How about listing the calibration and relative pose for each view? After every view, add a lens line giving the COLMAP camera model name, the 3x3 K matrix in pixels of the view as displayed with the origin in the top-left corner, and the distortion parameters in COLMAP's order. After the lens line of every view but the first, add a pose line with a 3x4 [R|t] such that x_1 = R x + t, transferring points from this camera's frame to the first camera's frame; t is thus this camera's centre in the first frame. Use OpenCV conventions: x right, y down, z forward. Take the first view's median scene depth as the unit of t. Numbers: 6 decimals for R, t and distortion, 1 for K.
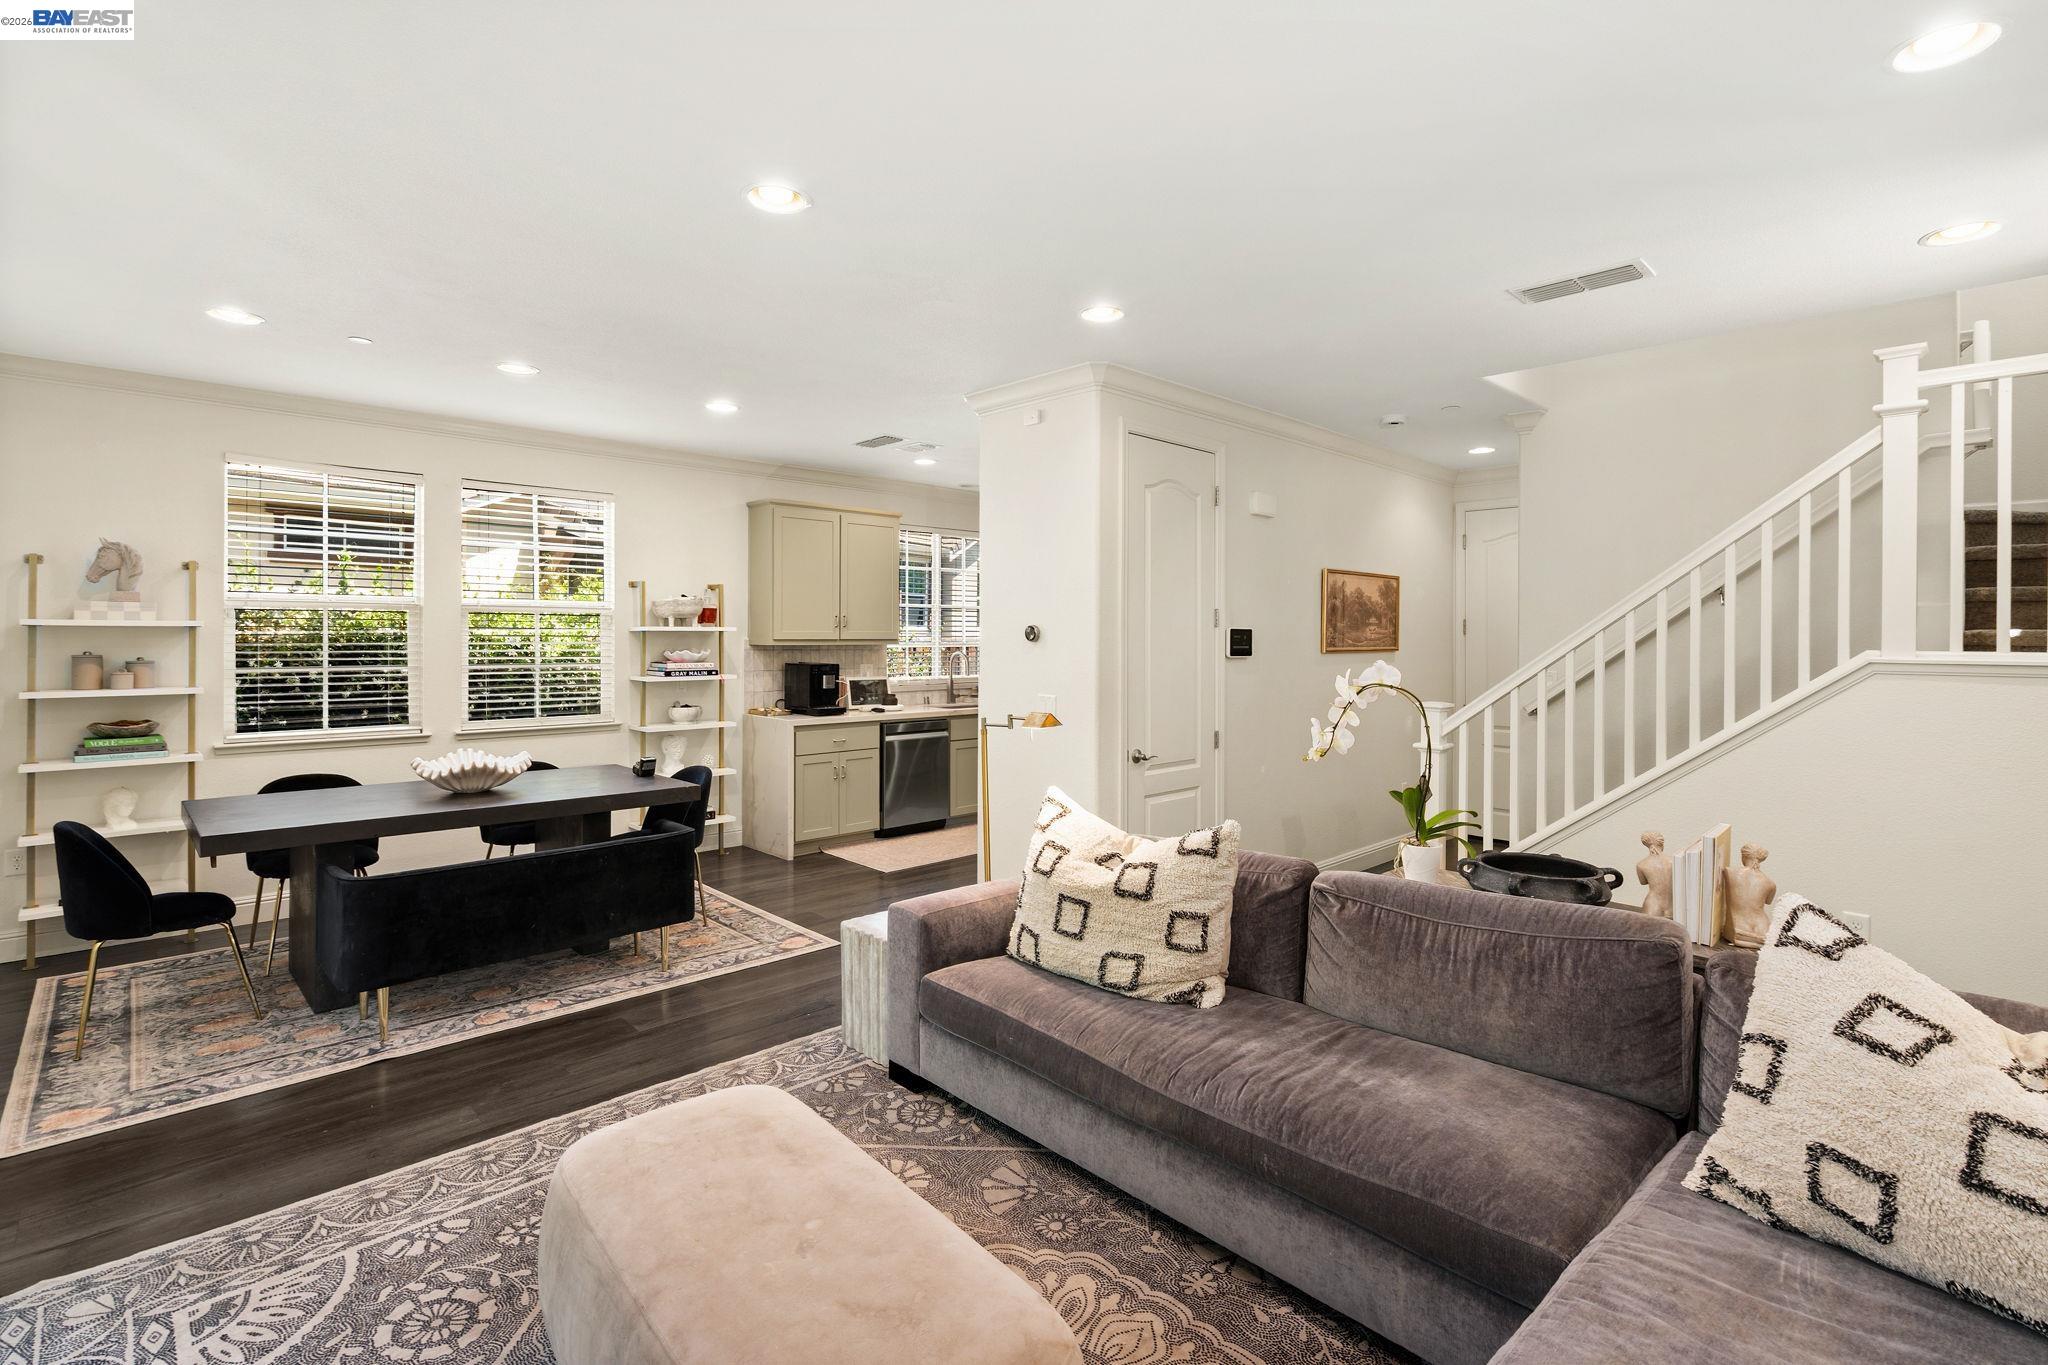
lens RADIAL K [[936.8, 0, 1029.9], [0, 936.8, 652.4], [0, 0, 1]] dist [-0.004446, 0.000047]
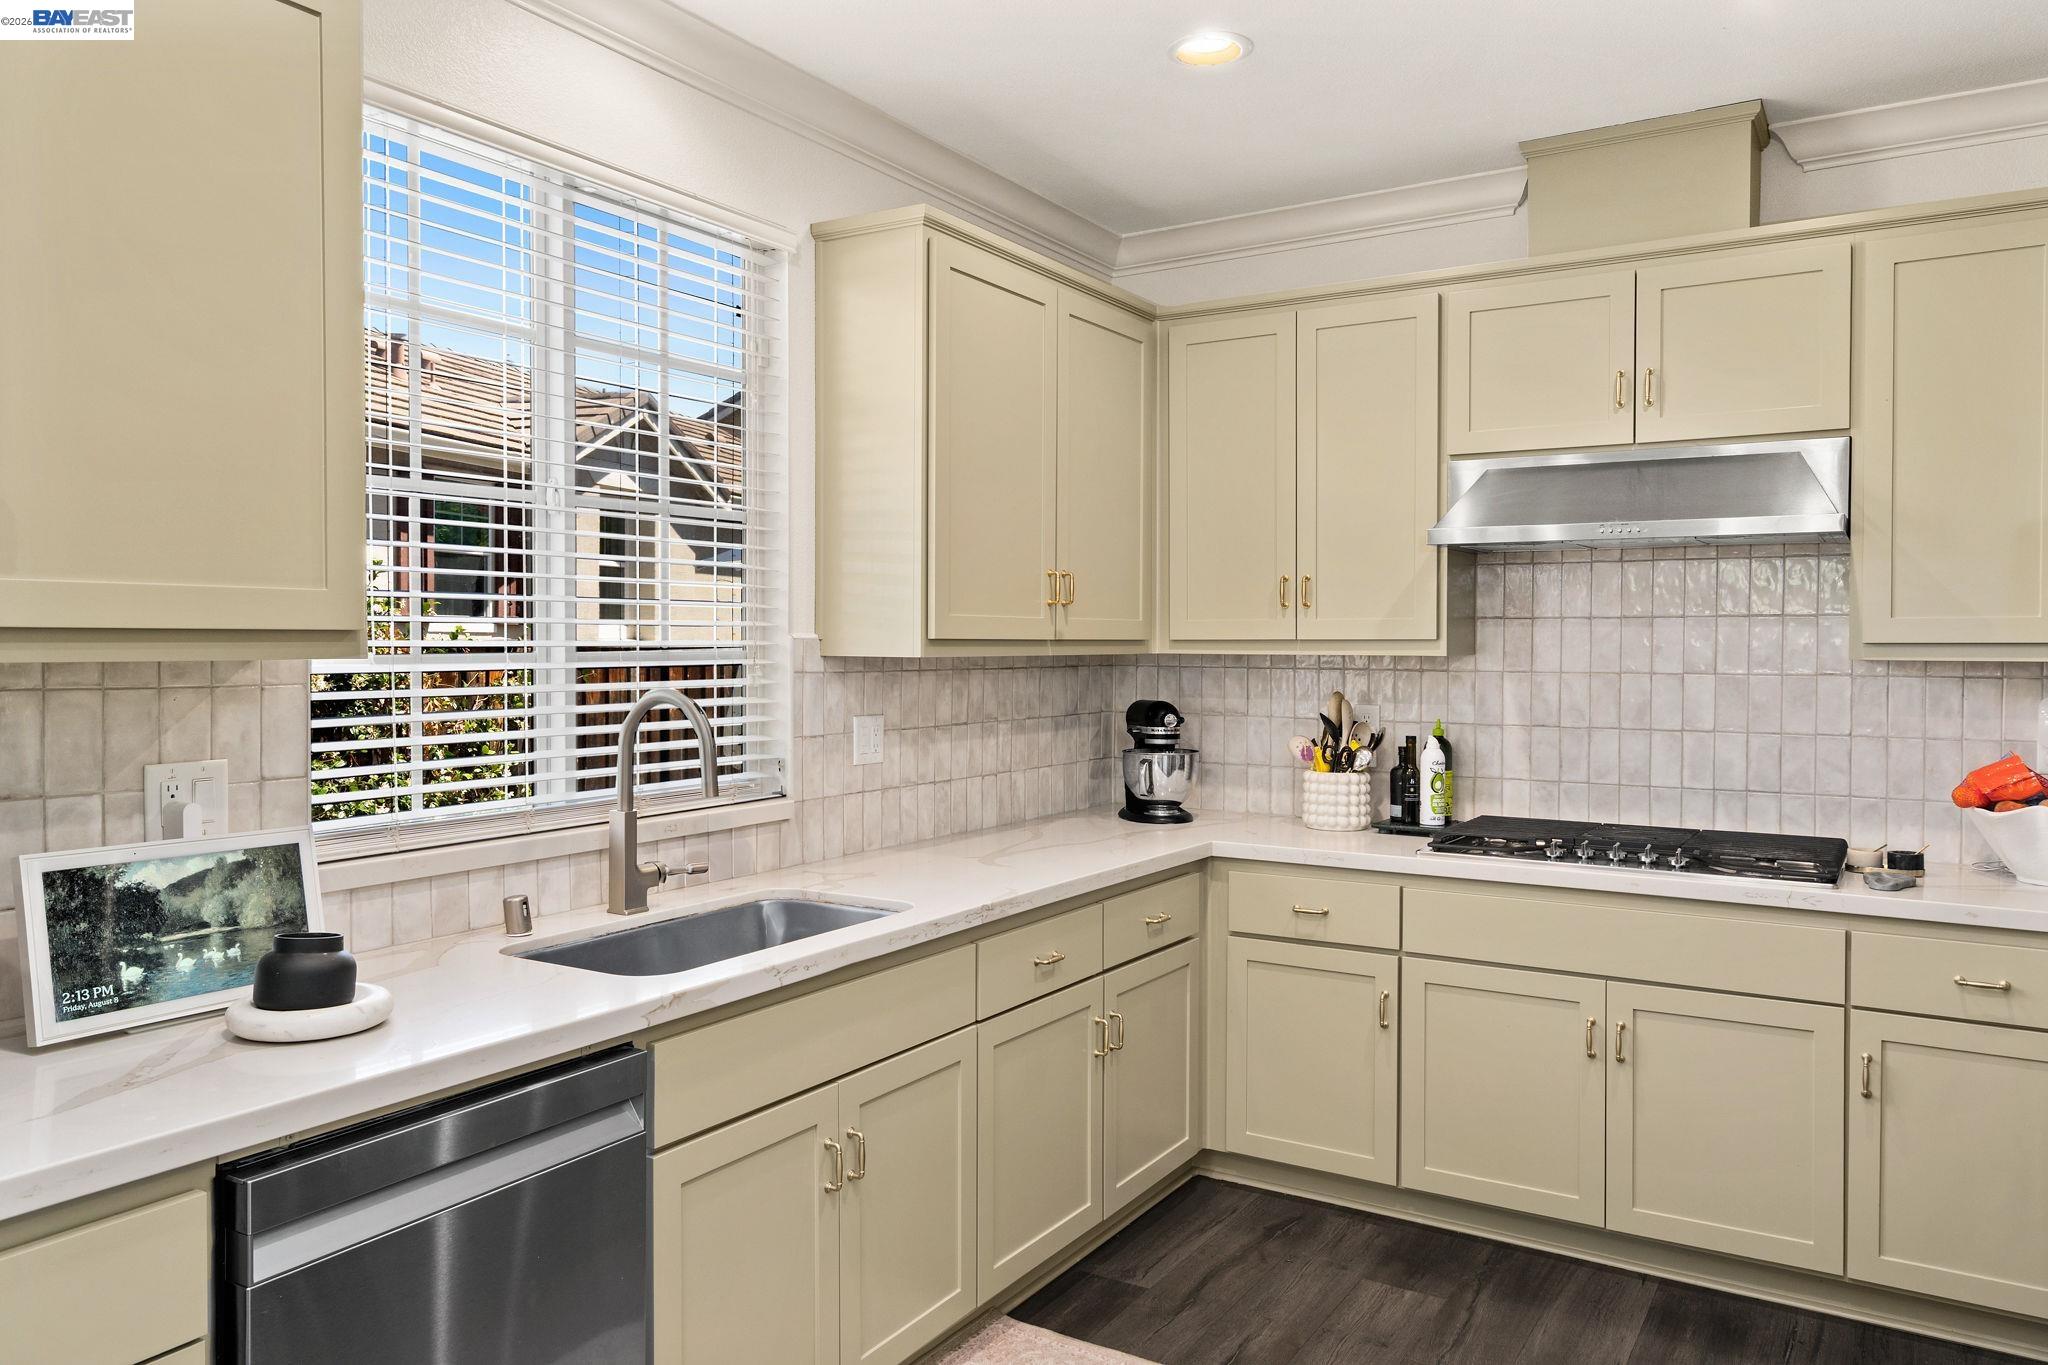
lens RADIAL K [[1431.1, 0, 1008.4], [0, 1431.1, 670.8], [0, 0, 1]] dist [0.002617, 0.001182]
pose [[0.972856, -0.008529, 0.231256, -0.137777], [0.008520, 0.999963, 0.001036, -0.008704], [-0.231256, 0.000962, 0.972892, 1.180824]]
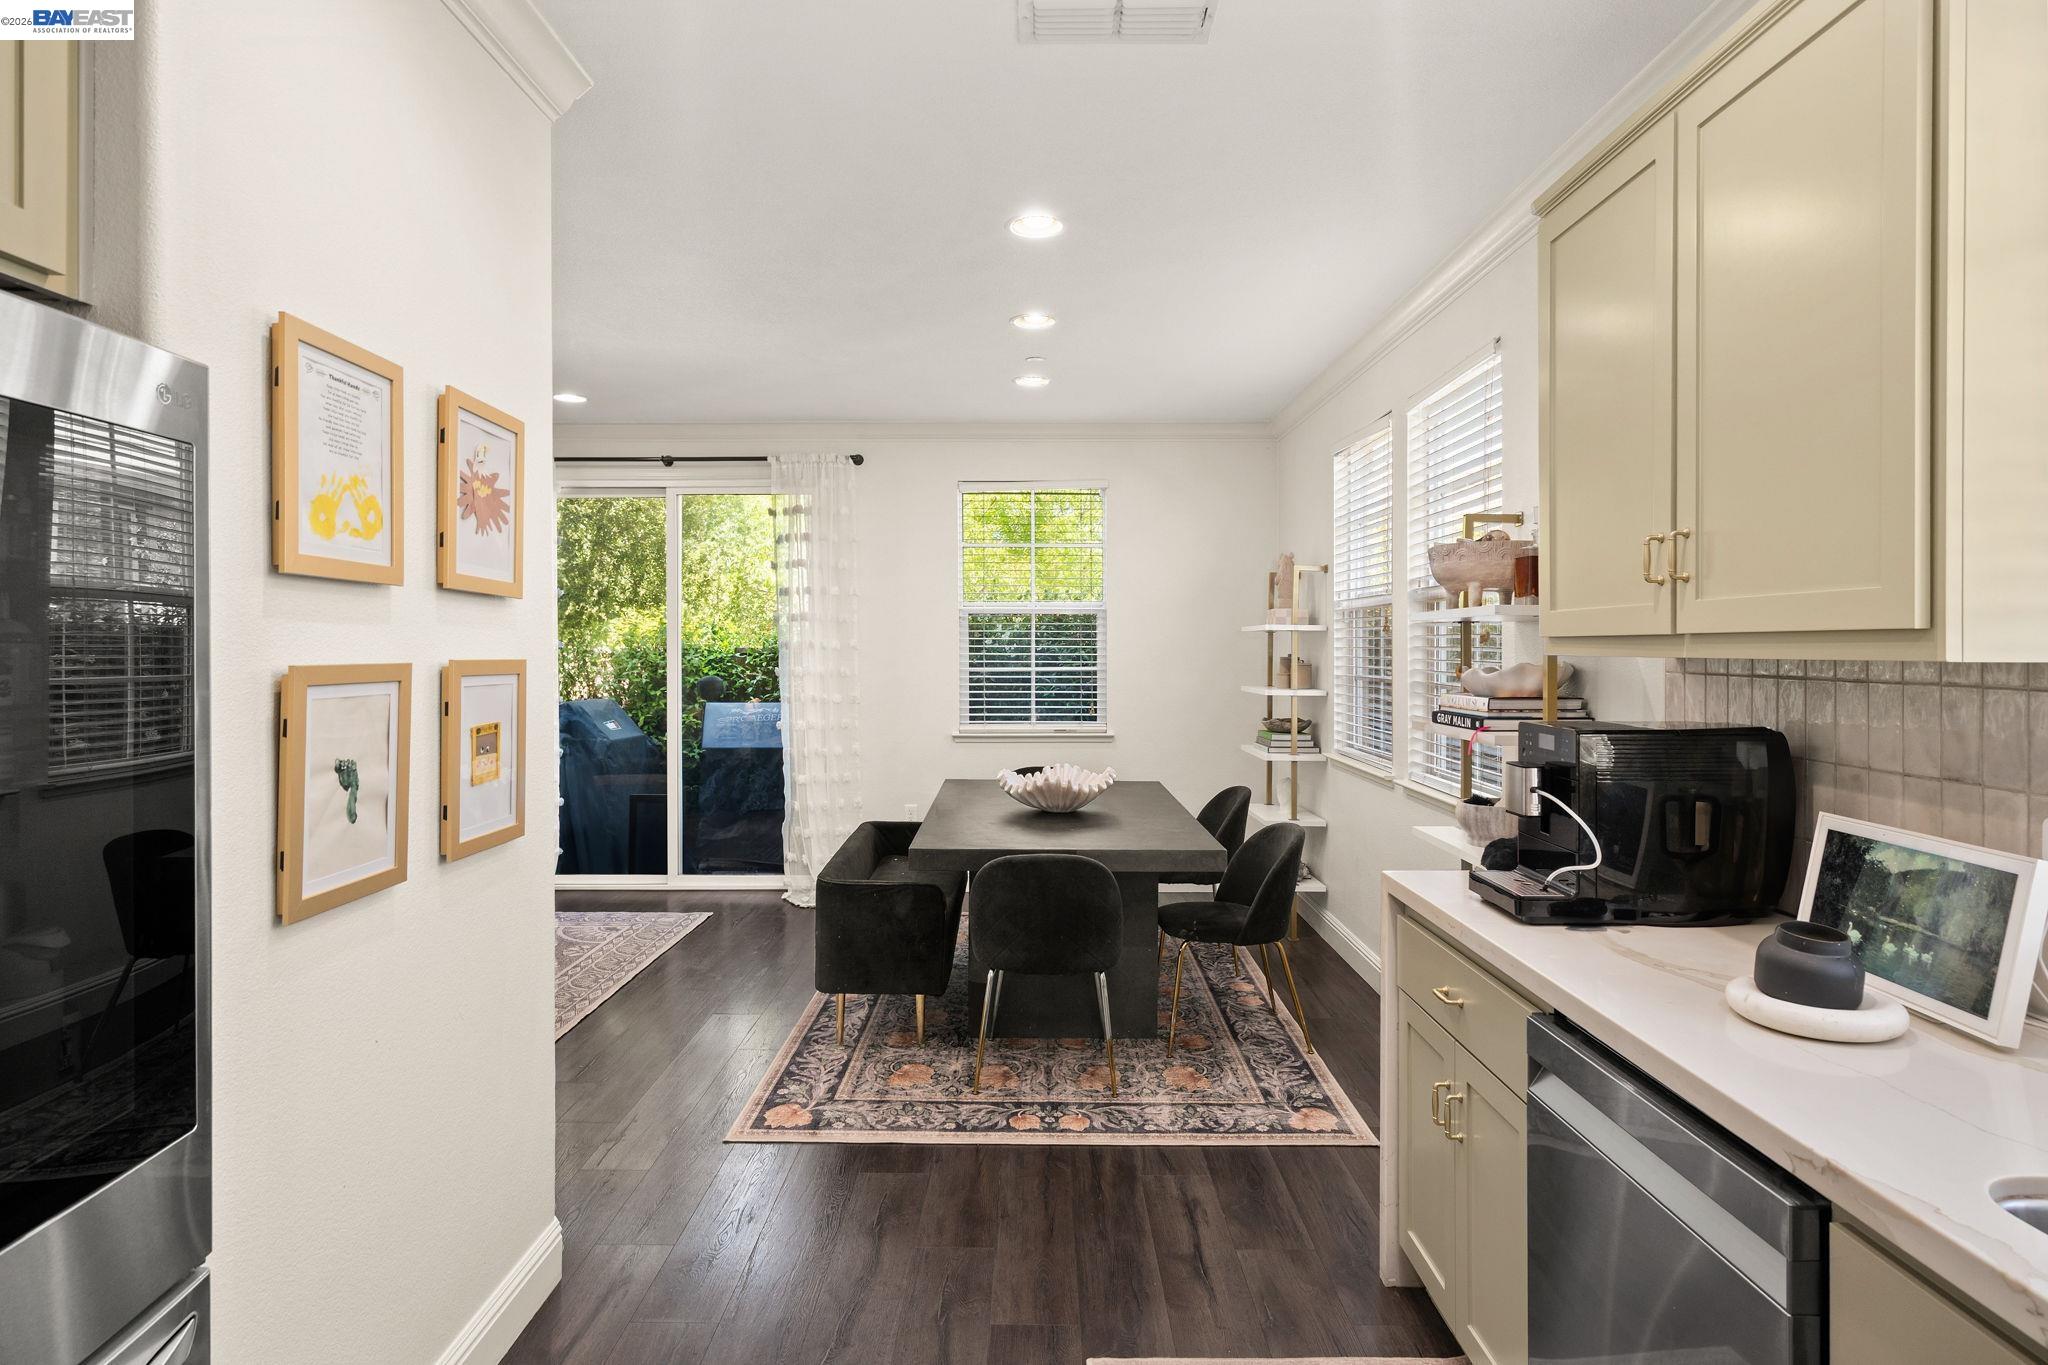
lens RADIAL K [[1138.4, 0, 1027.6], [0, 1138.4, 673.3], [0, 0, 1]] dist [0.000443, 0.000161]
pose [[-0.701541, 0.010325, -0.712555, 0.191678], [-0.018730, 0.999282, 0.032920, -0.016598], [0.712383, 0.036441, -0.700844, 1.752244]]
